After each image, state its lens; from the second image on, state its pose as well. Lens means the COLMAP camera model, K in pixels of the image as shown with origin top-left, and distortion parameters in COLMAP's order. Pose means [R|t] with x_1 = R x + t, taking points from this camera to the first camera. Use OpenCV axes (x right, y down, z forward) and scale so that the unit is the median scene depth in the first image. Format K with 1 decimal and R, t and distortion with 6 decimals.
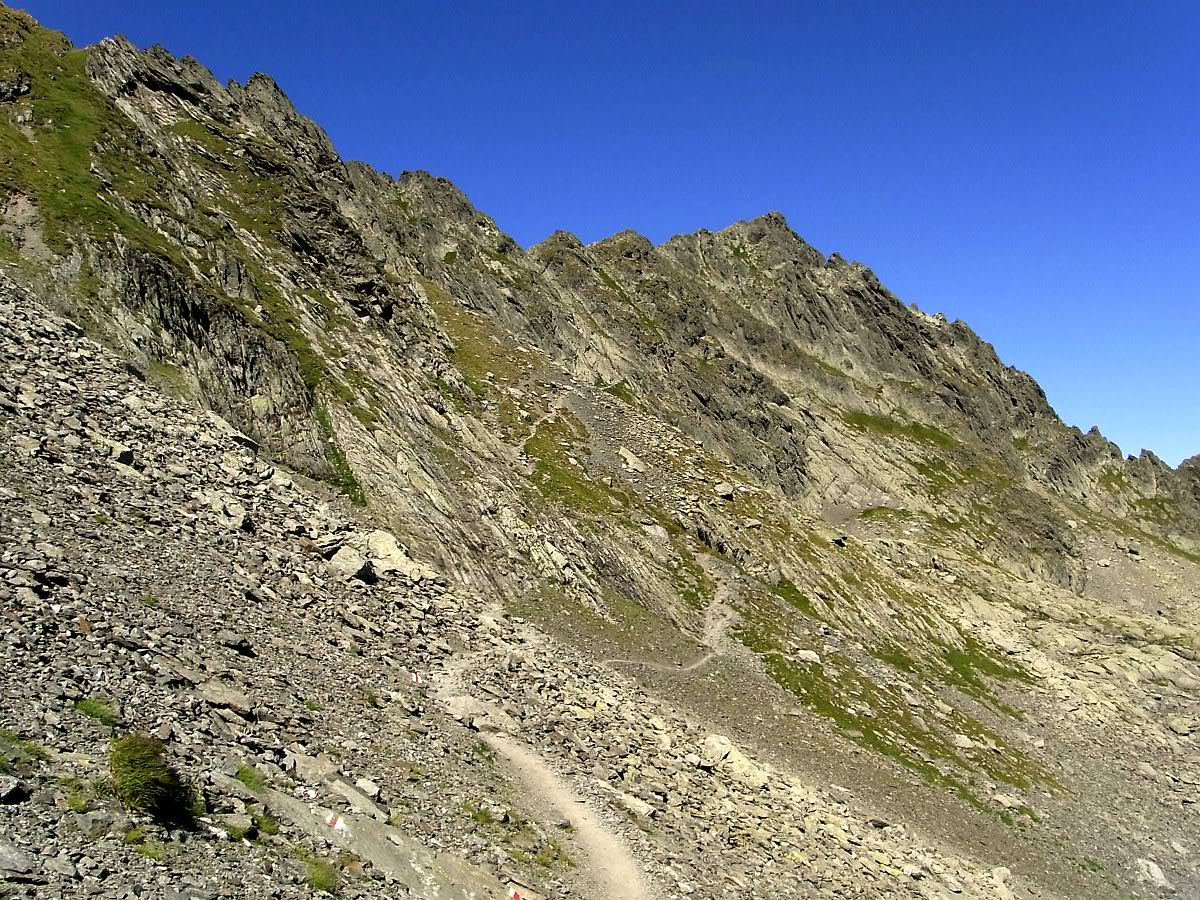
lens RADIAL K [[962.2, 0, 600.0], [0, 962.2, 450.0], [0, 0, 1]] dist [-0.071954, 0.003785]
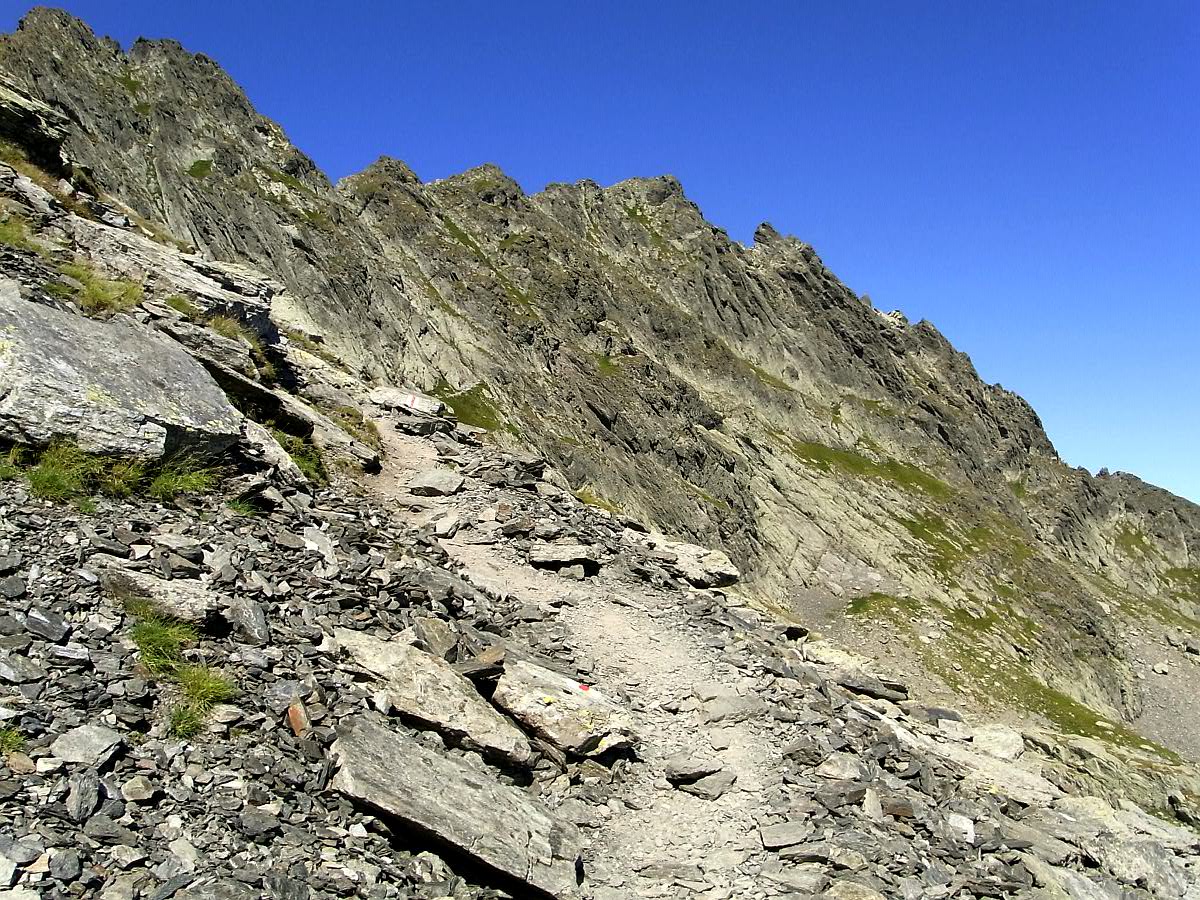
lens RADIAL K [[962.2, 0, 600.0], [0, 962.2, 450.0], [0, 0, 1]] dist [-0.071954, 0.003785]
pose [[0.984260, 0.027948, 0.174502, -0.006238], [-0.027410, 0.999609, -0.005493, -0.025576], [-0.174587, 0.000623, 0.984641, 0.340132]]
